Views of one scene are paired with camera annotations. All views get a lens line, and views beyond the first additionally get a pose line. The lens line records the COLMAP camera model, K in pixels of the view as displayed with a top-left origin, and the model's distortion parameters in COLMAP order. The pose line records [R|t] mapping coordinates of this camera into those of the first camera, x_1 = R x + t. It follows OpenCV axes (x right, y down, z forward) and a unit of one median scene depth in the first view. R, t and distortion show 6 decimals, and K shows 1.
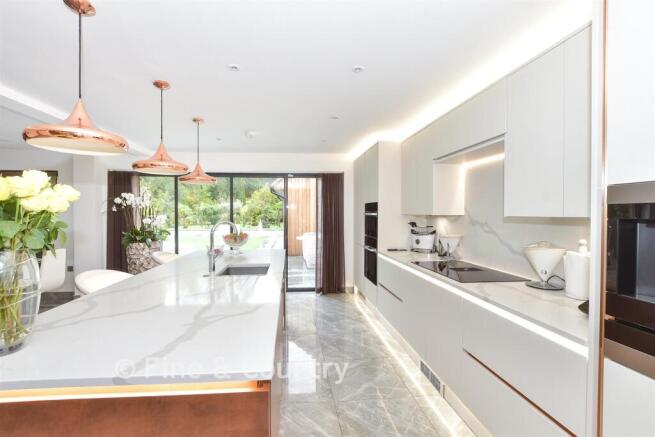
lens RADIAL K [[289.4, 0, 325.6], [0, 289.4, 215.8], [0, 0, 1]] dist [-0.005386, -0.000836]
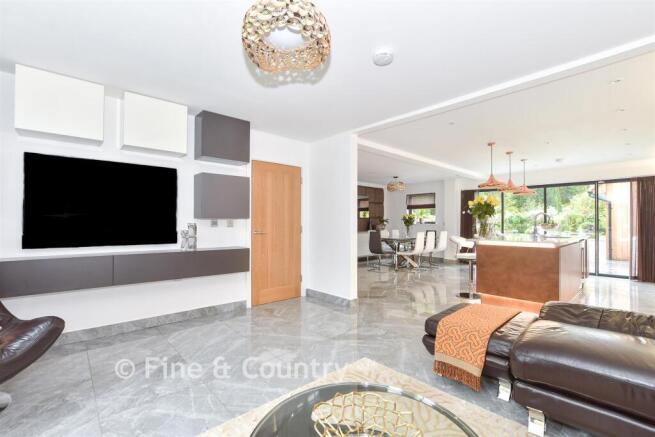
lens RADIAL K [[289.4, 0, 325.8], [0, 289.4, 220.5], [0, 0, 1]] dist [-0.005386, -0.000836]
pose [[0.574532, 0.001028, -0.818481, 0.207255], [-0.015381, 0.999836, -0.009541, 0.055378], [0.818337, 0.018071, 0.574454, -0.667895]]
